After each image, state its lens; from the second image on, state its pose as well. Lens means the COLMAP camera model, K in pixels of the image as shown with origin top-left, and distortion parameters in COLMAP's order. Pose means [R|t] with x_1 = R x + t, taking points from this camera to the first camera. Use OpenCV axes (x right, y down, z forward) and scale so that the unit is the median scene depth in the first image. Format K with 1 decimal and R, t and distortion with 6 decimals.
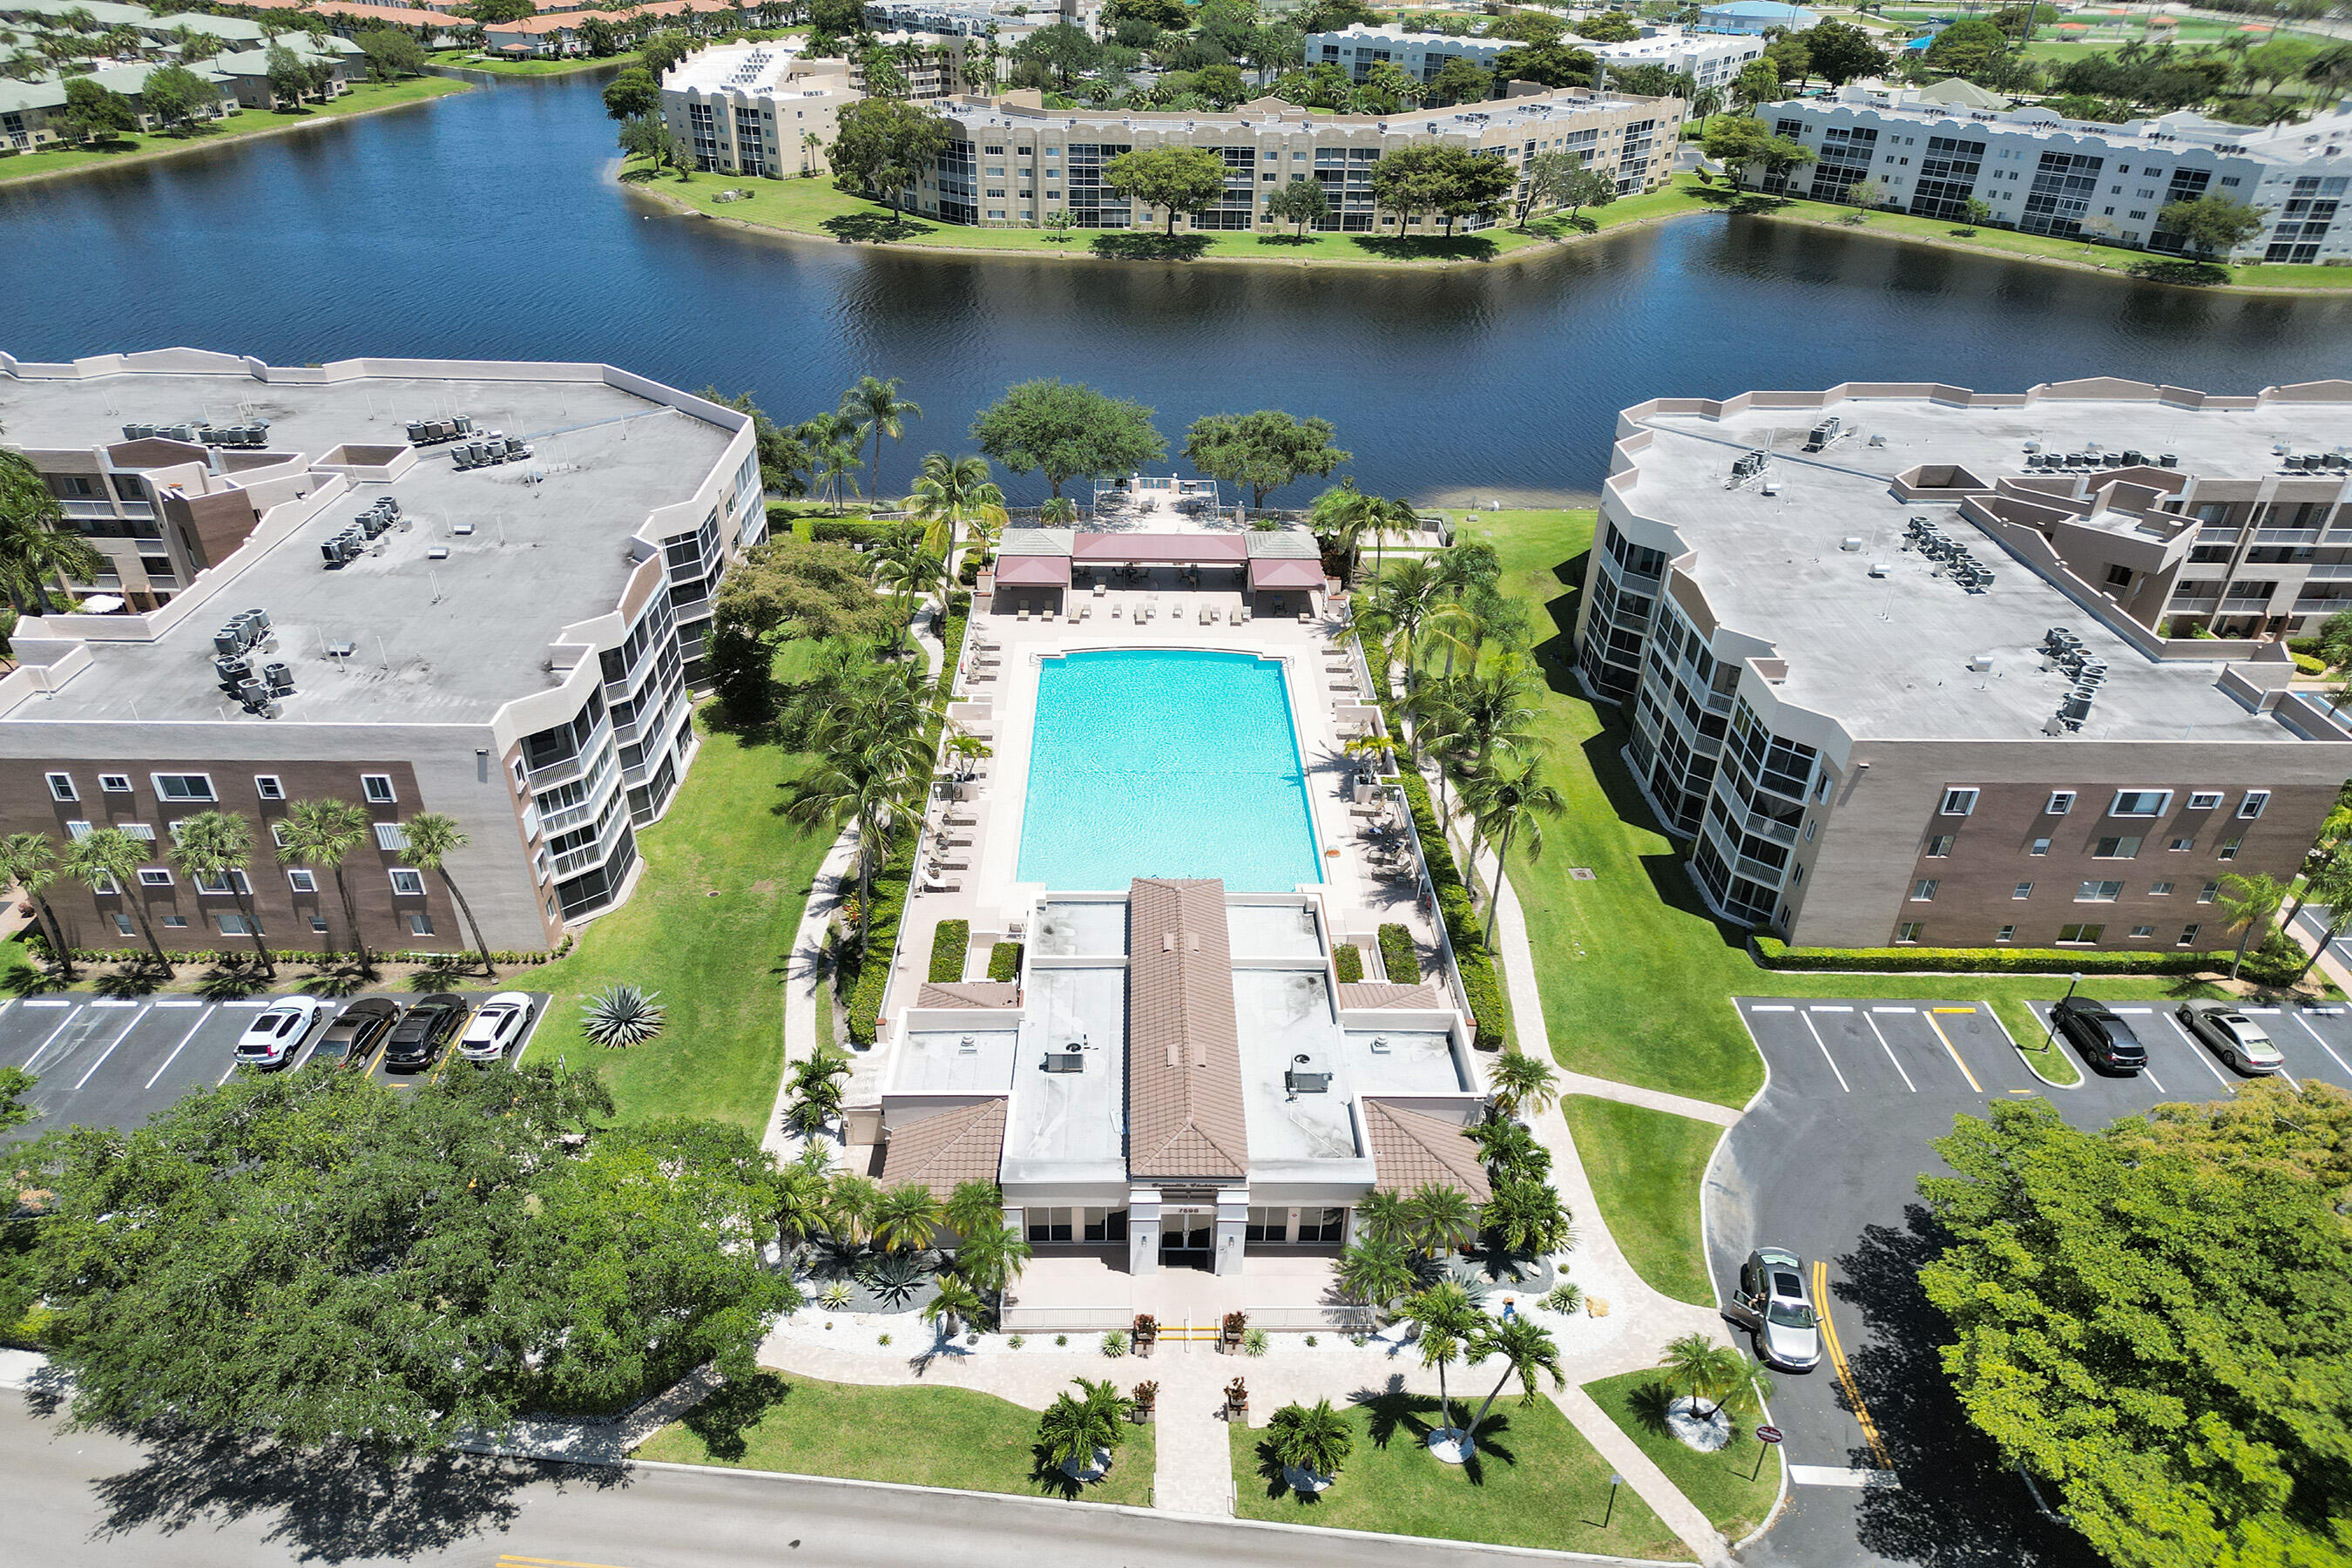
lens RADIAL K [[1637.5, 0, 1171.3], [0, 1637.5, 772.0], [0, 0, 1]] dist [0.103863, -0.197116]
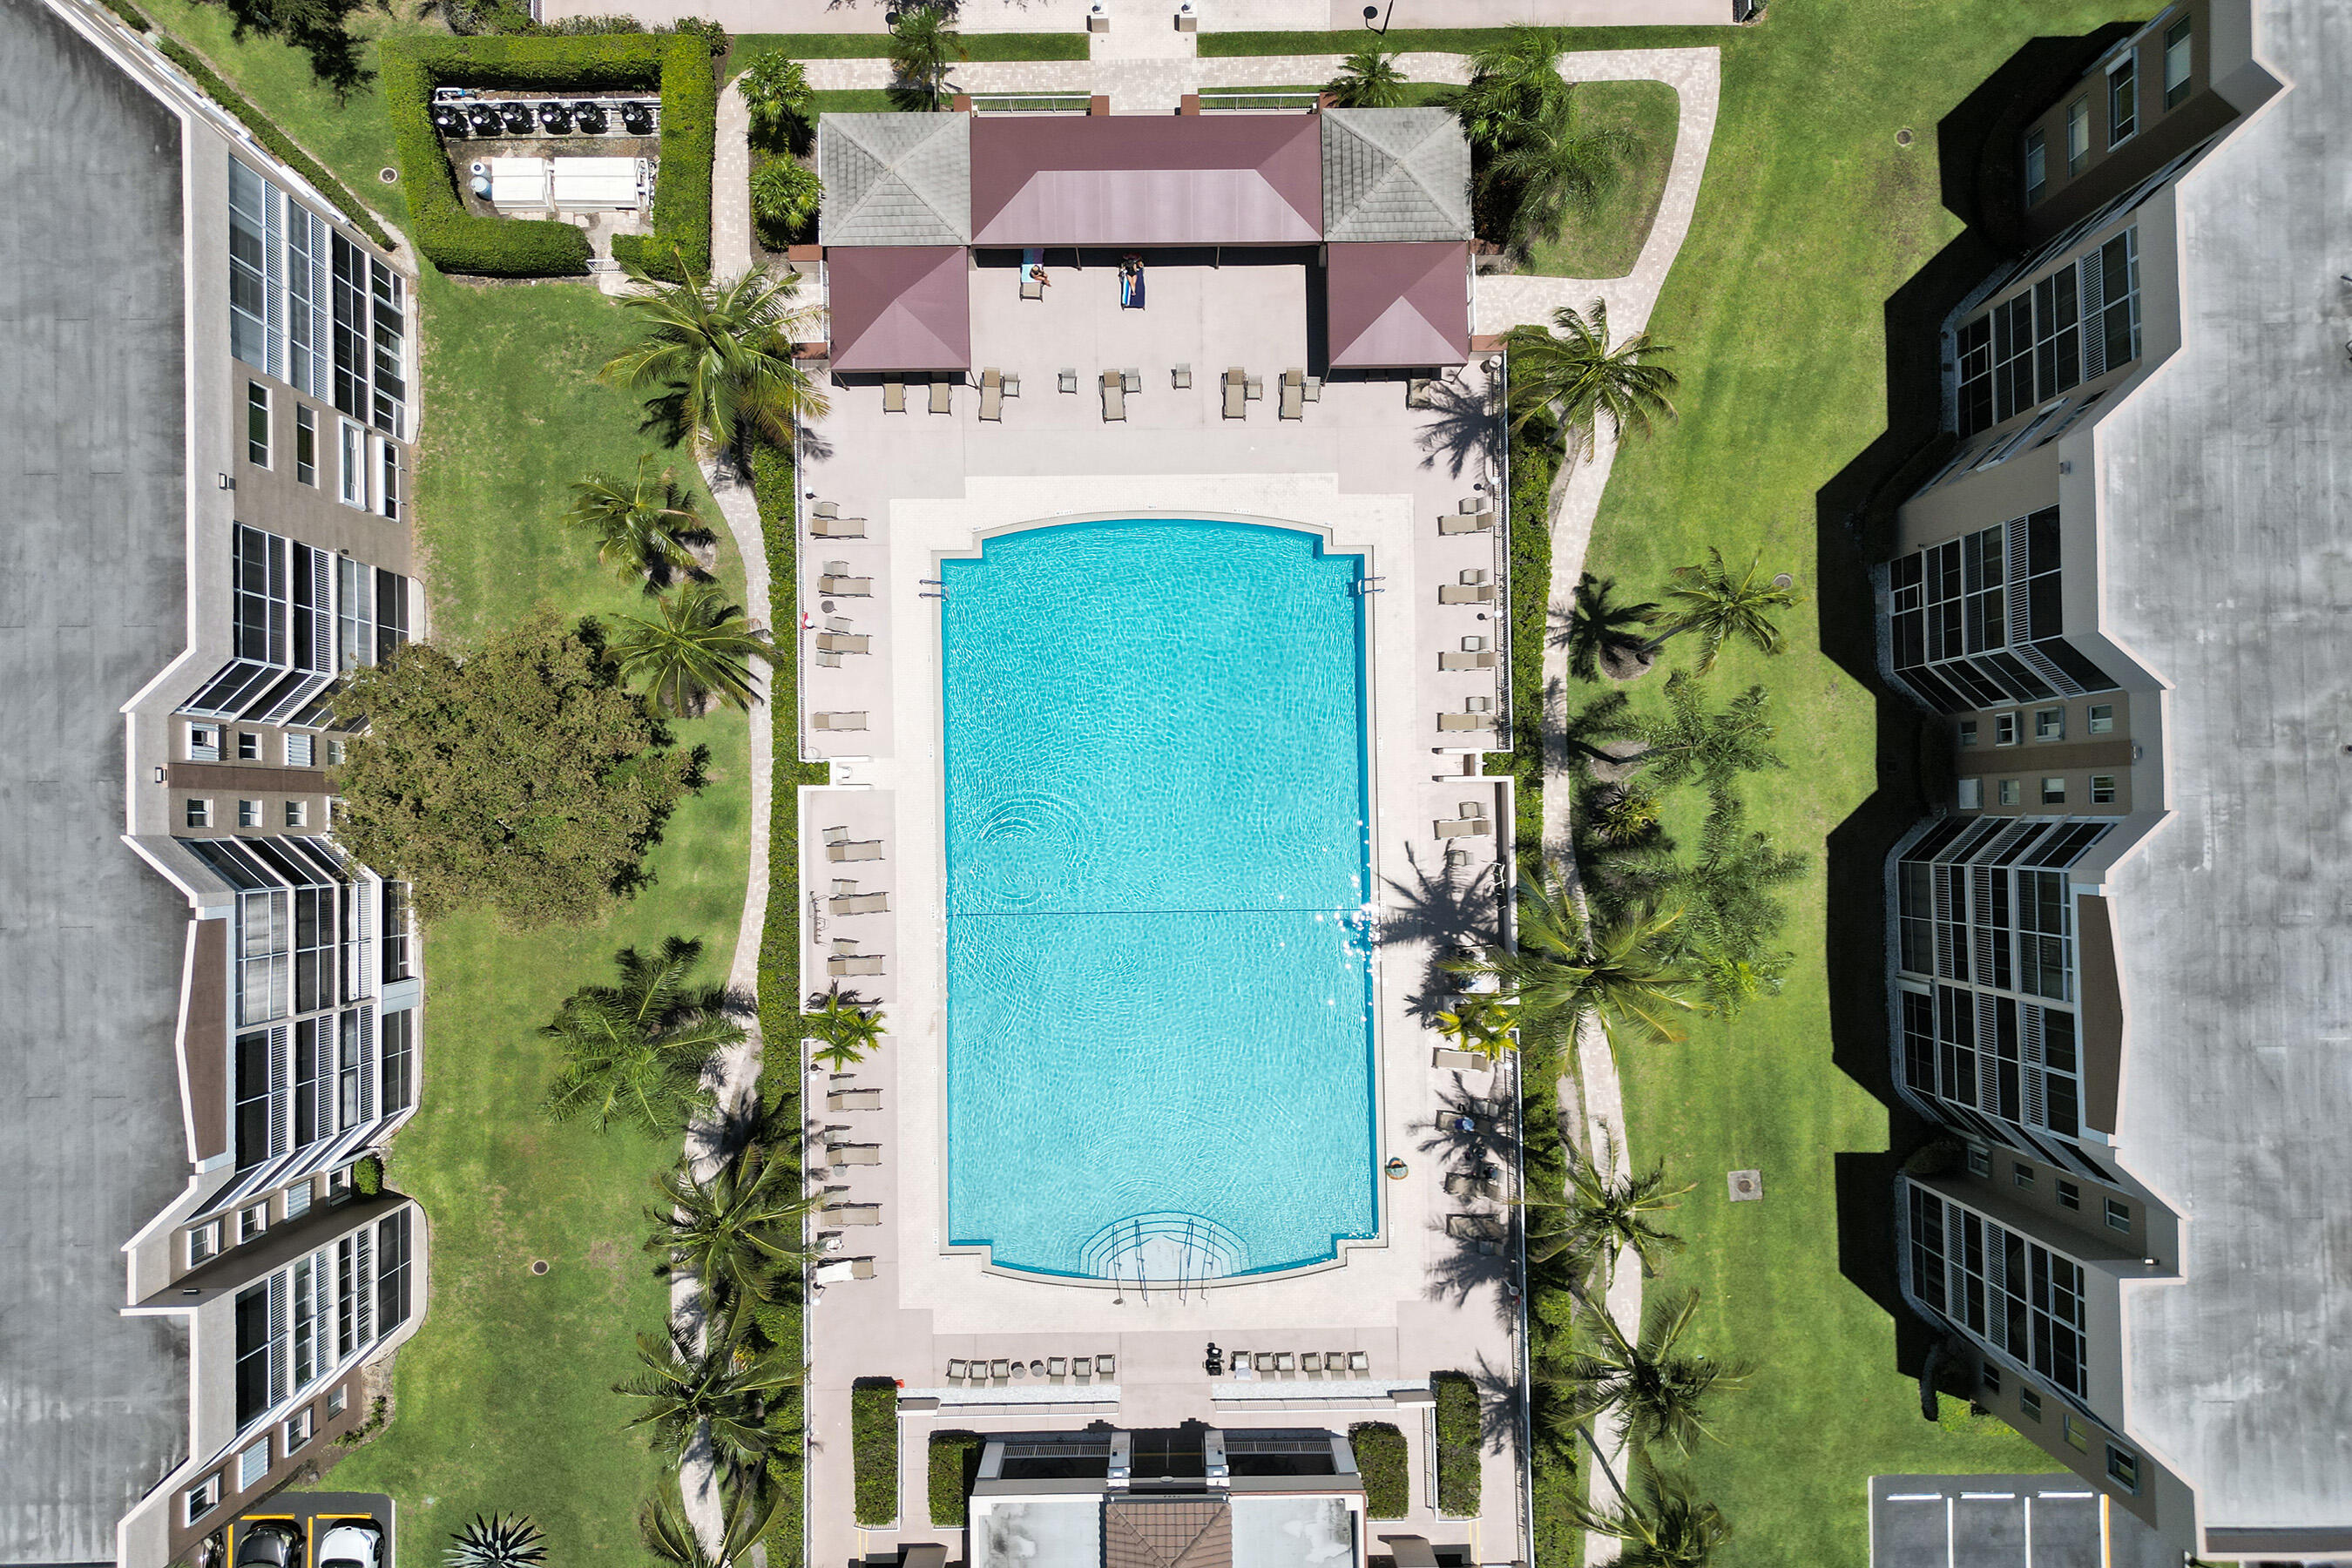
lens RADIAL K [[1636.9, 0, 1171.9], [0, 1636.9, 838.0], [0, 0, 1]] dist [0.084412, -0.098523]
pose [[0.999846, 0.005377, -0.016719, 0.012950], [0.012012, 0.485092, 0.874380, -0.614148], [0.012812, -0.874446, 0.484953, 0.752933]]
